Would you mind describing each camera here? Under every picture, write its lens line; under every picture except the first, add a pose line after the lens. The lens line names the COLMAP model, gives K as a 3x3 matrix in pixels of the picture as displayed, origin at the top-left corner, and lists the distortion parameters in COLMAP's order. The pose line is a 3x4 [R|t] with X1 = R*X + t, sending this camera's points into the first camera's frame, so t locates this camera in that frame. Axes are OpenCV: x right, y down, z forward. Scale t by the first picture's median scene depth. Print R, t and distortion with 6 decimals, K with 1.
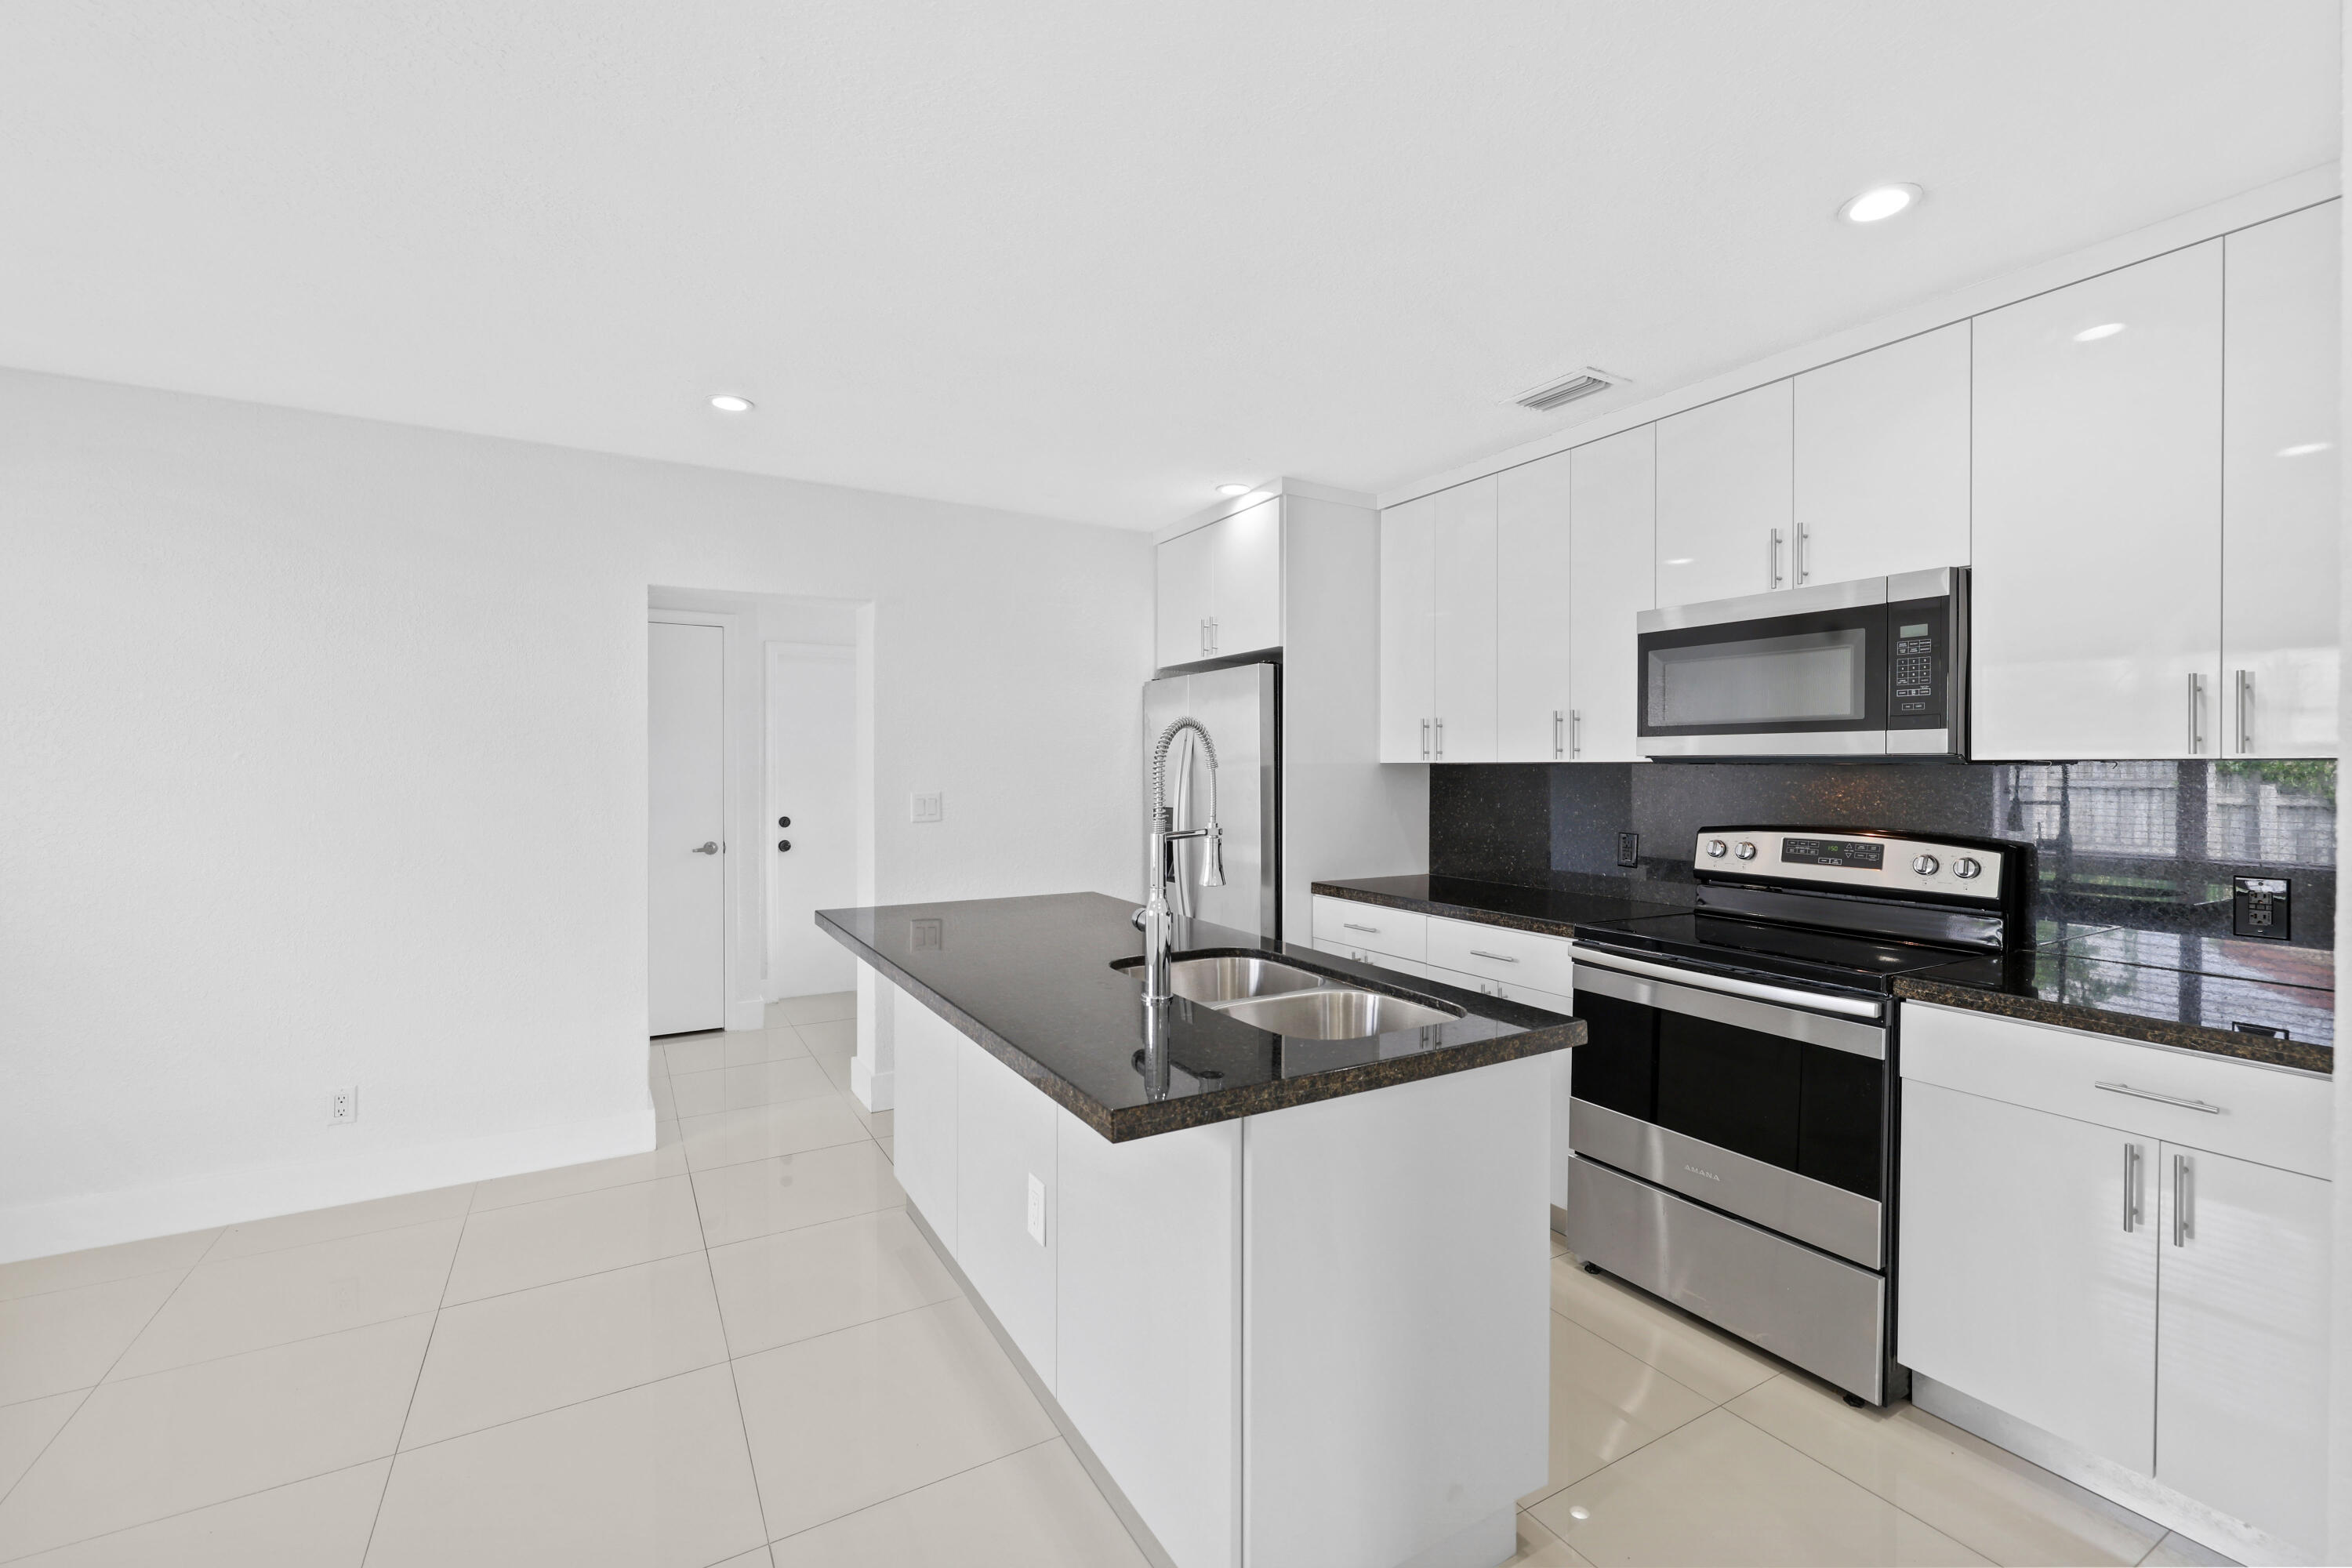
lens RADIAL K [[999.0, 0, 1177.8], [0, 999.0, 773.7], [0, 0, 1]] dist [0.003597, -0.000557]
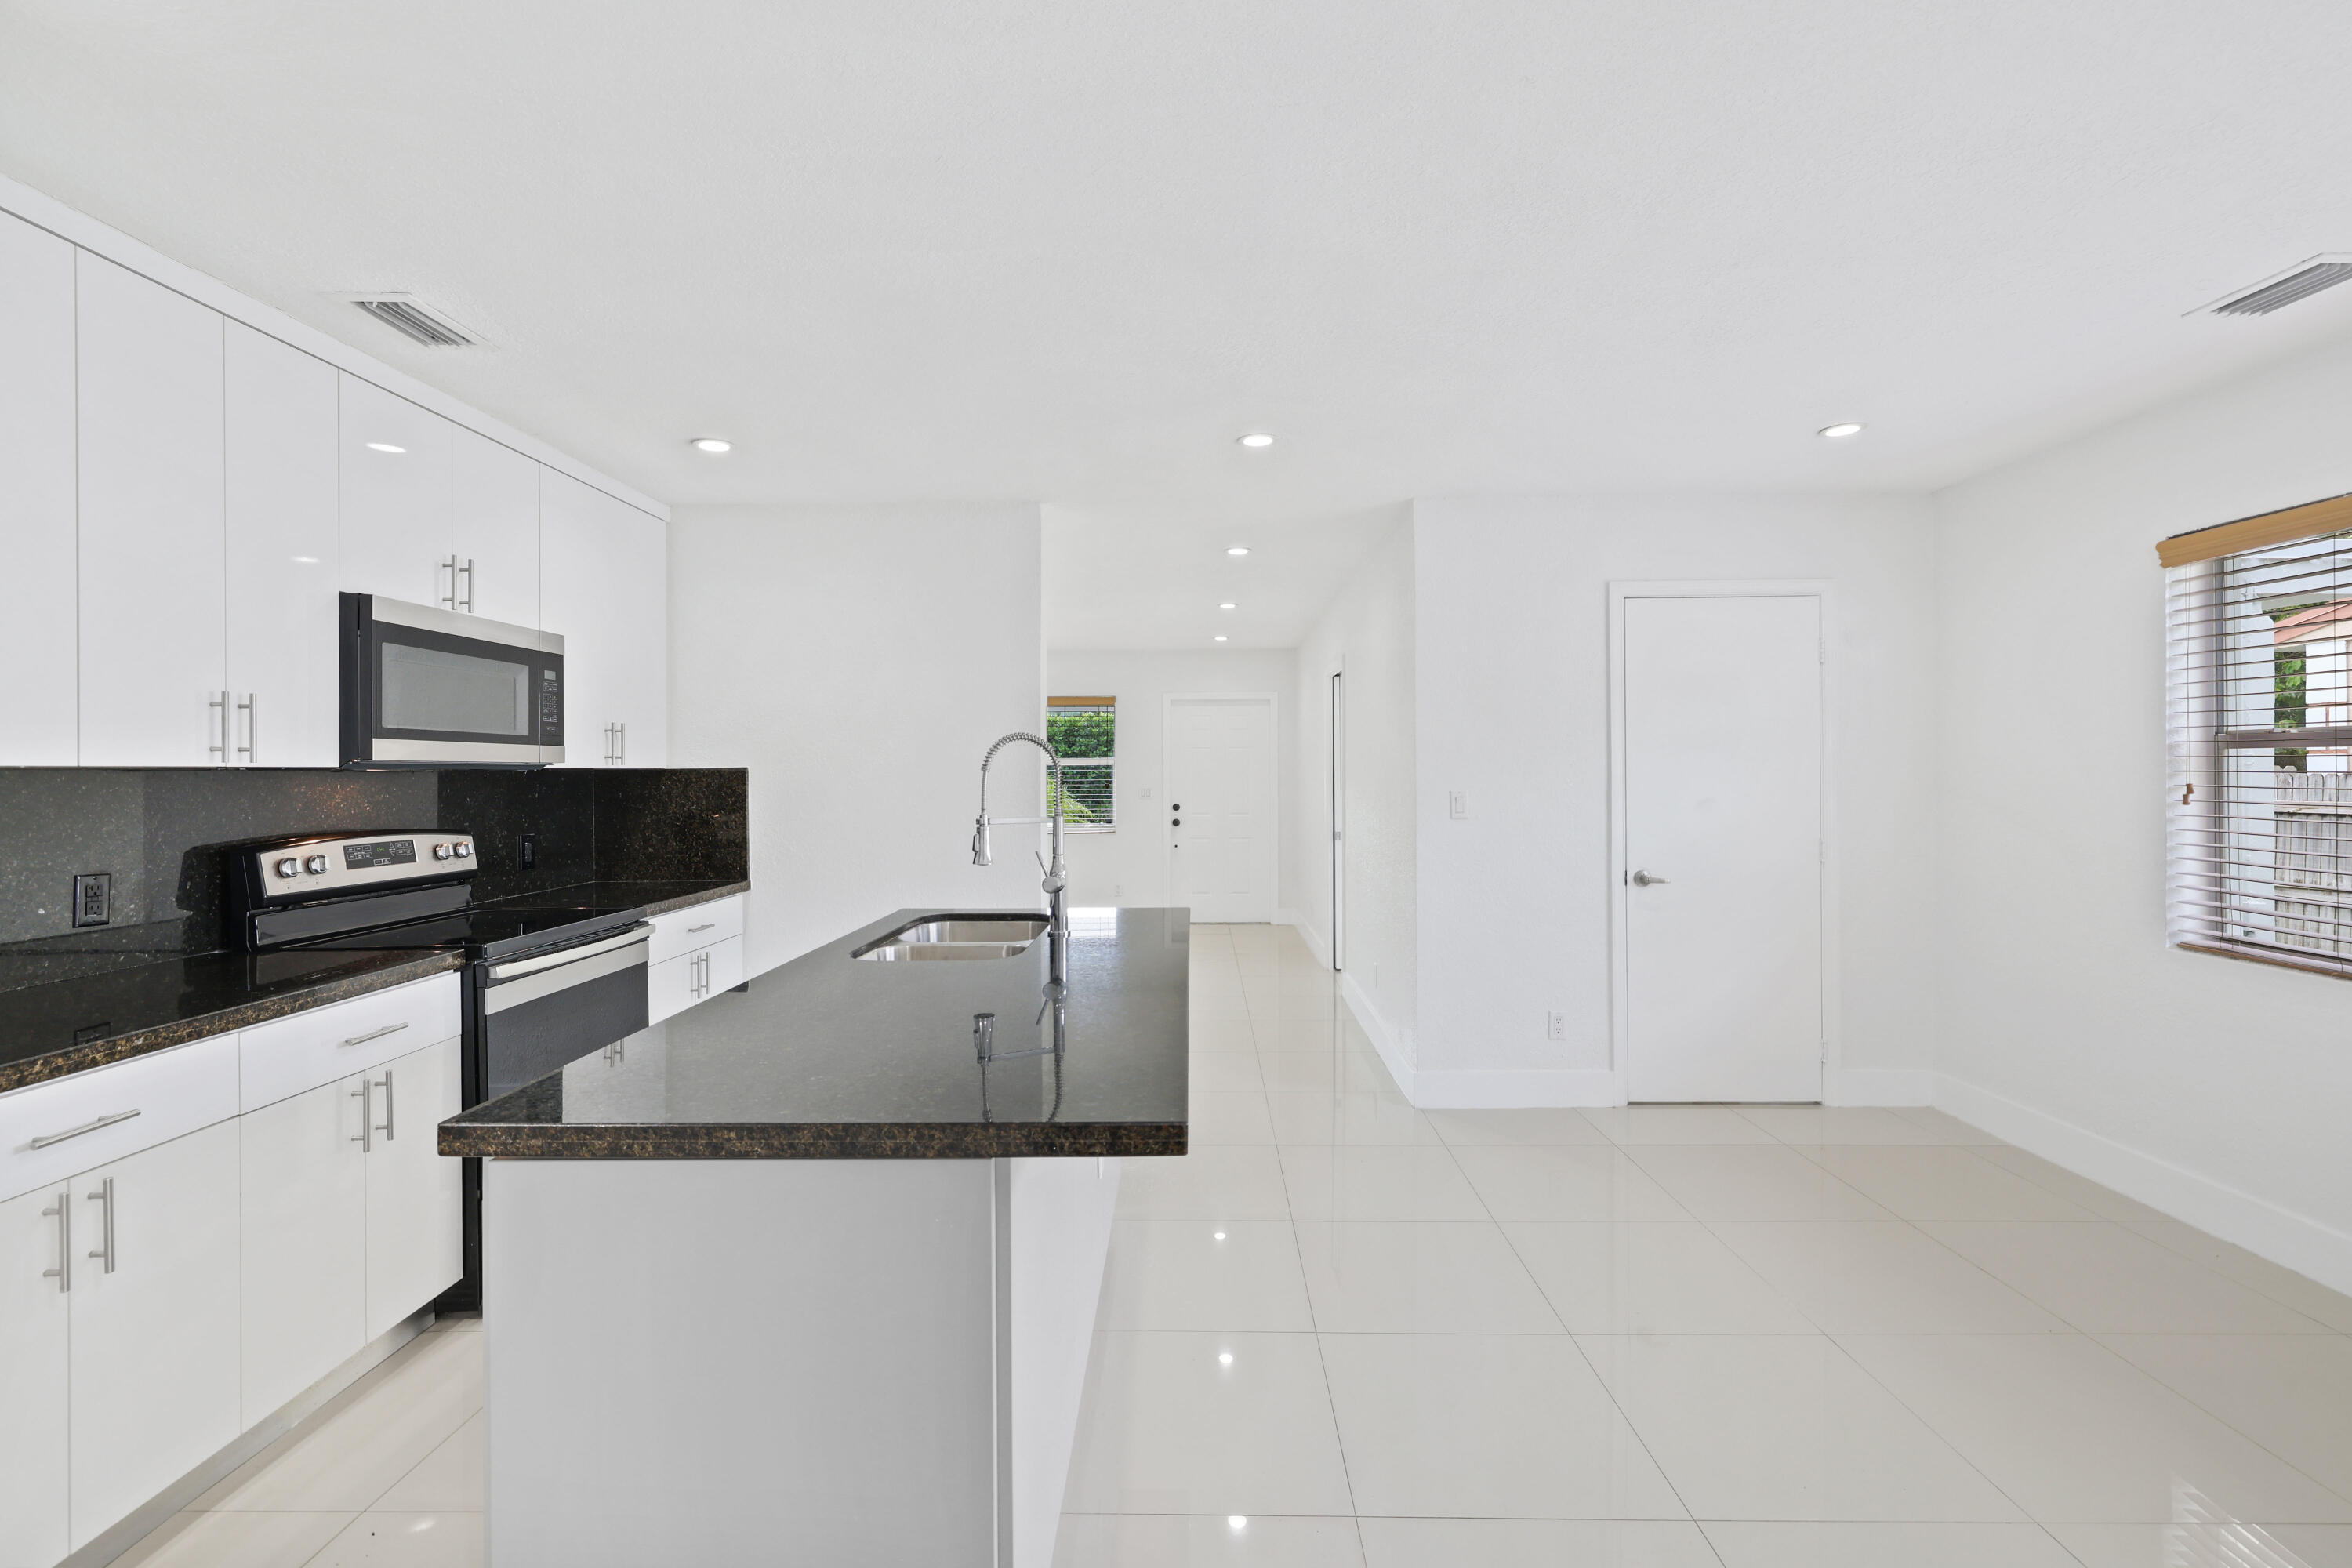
lens RADIAL K [[999.0, 0, 1178.5], [0, 999.0, 785.9], [0, 0, 1]] dist [0.003597, -0.000557]
pose [[-0.855799, -0.007268, 0.517257, -0.632505], [0.005205, 0.999730, 0.022660, -0.012840], [-0.517282, 0.022085, -0.855530, 1.494606]]
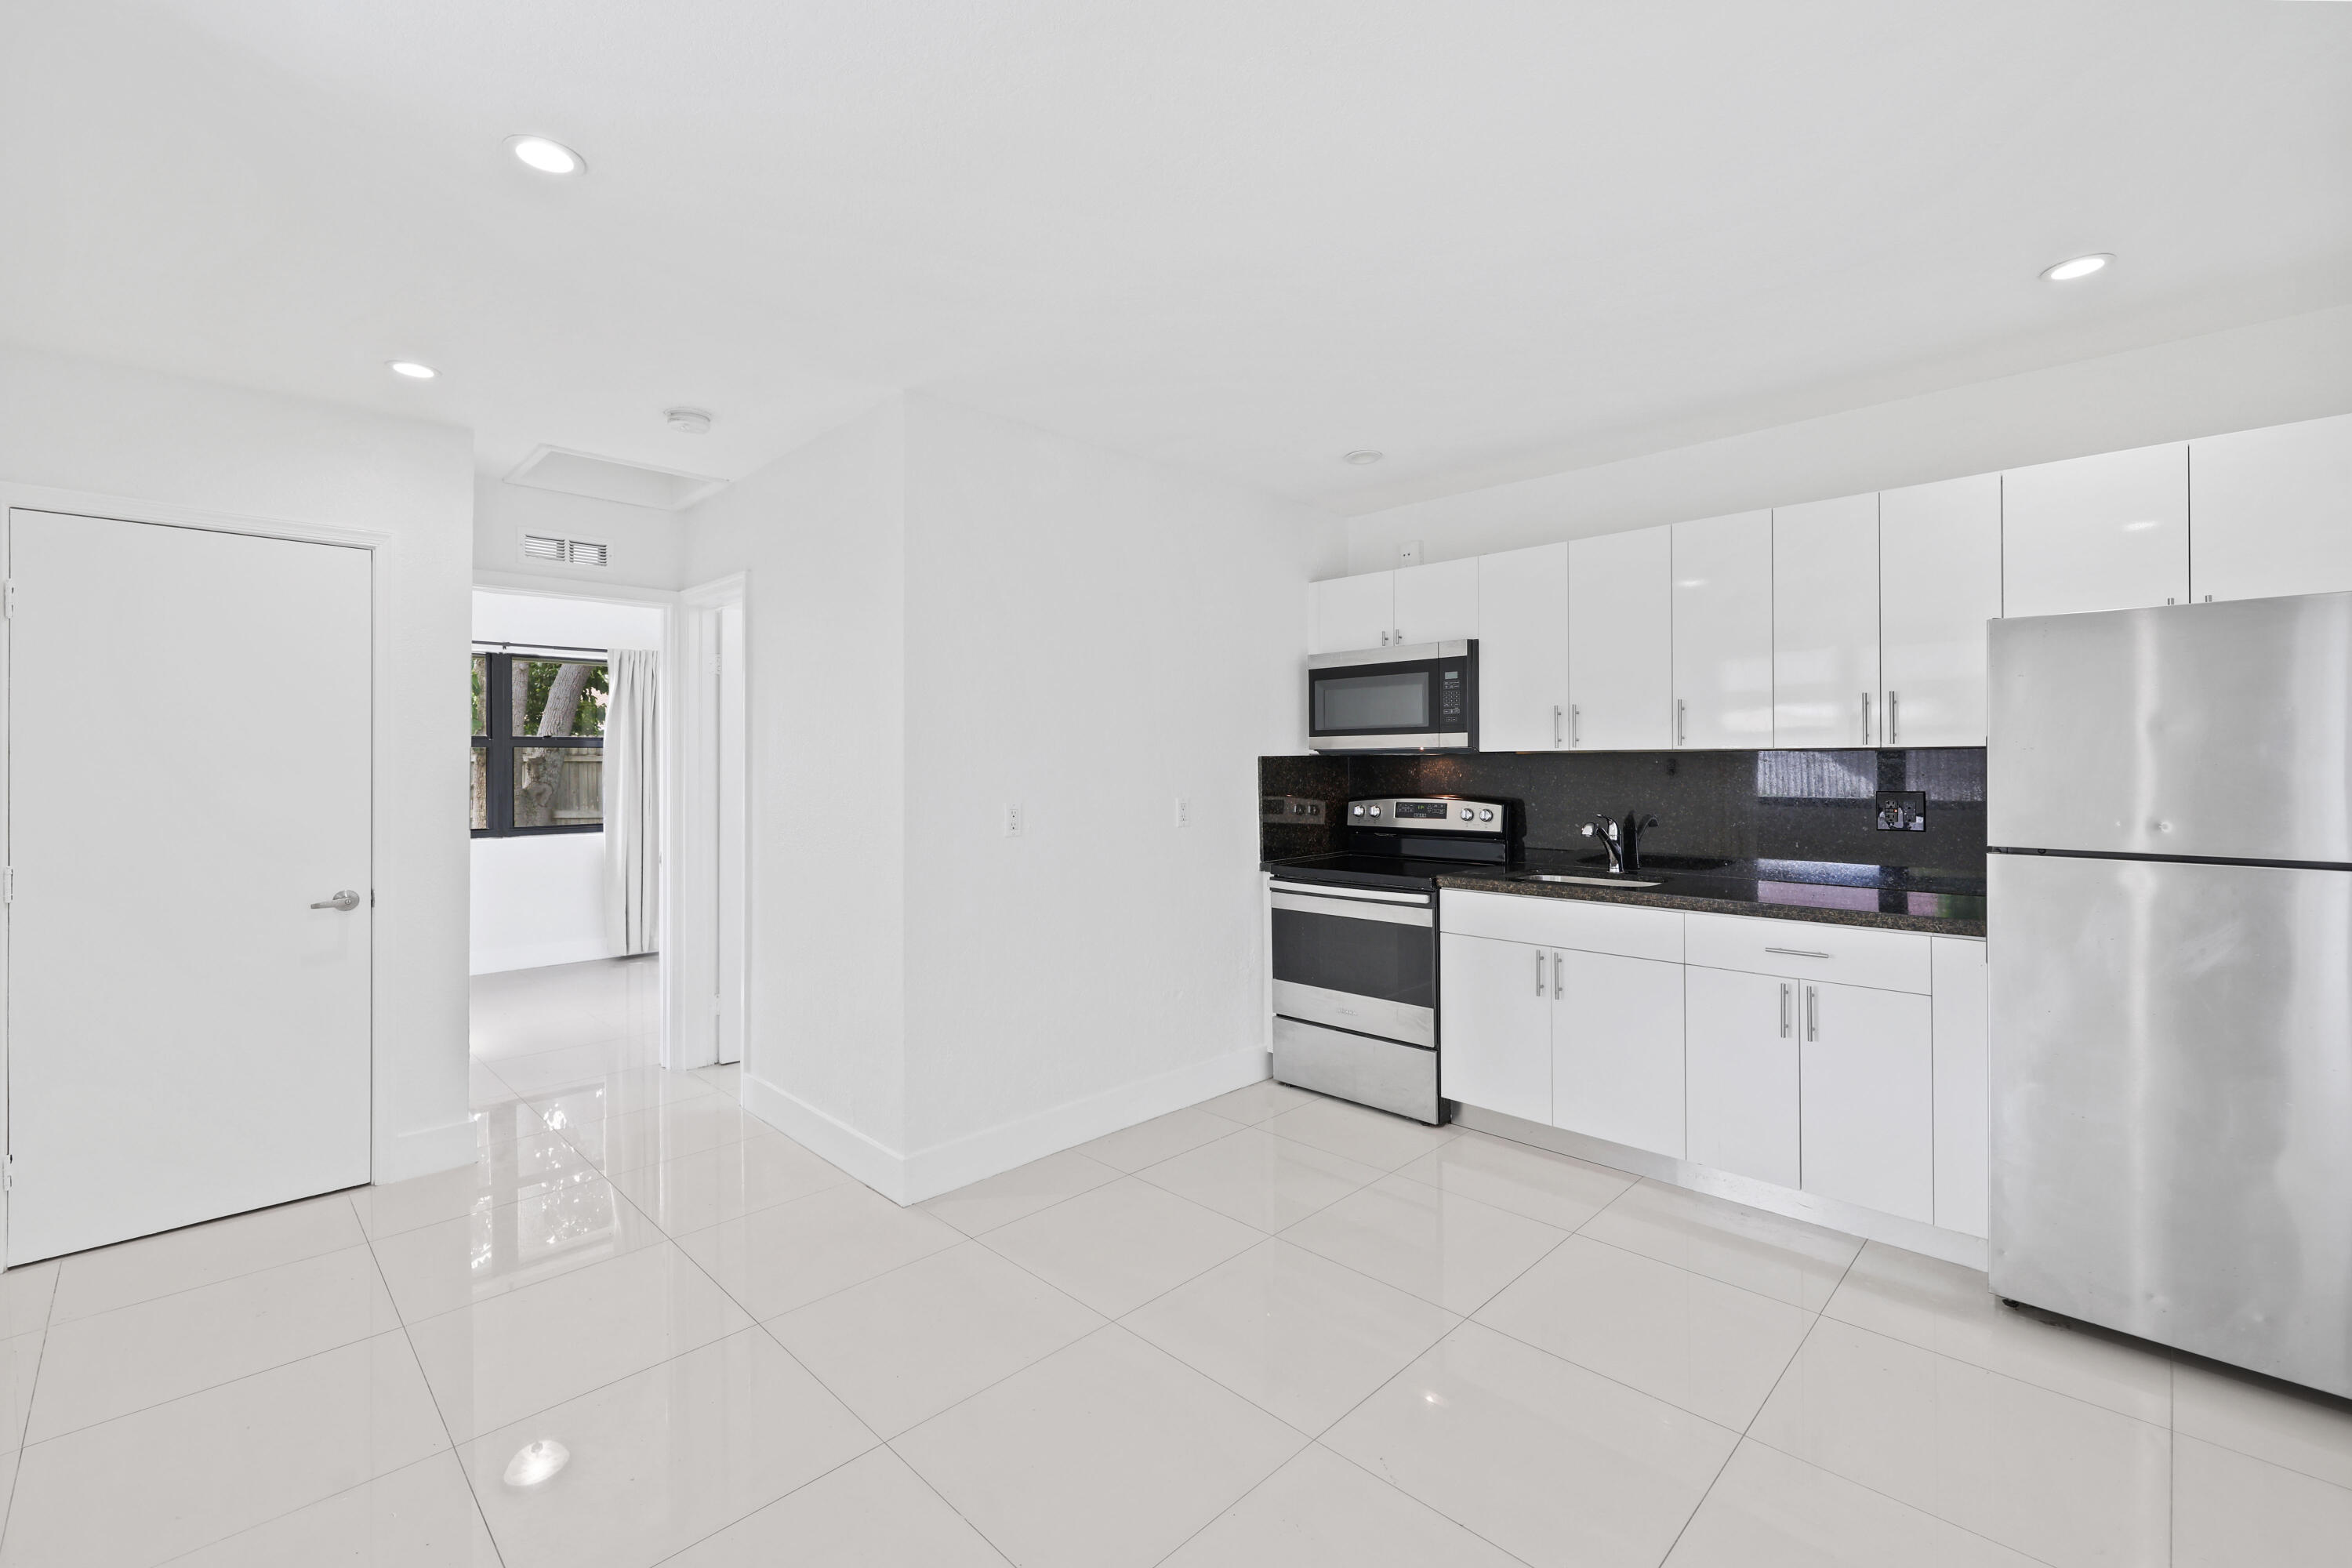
lens RADIAL K [[999.0, 0, 1191.1], [0, 999.0, 769.4], [0, 0, 1]] dist [0.003597, -0.000557]
pose [[0.964332, -0.014467, 0.264299, -0.121262], [0.014769, 0.999891, 0.000843, 0.007798], [-0.264283, 0.003091, 0.964440, -0.446313]]
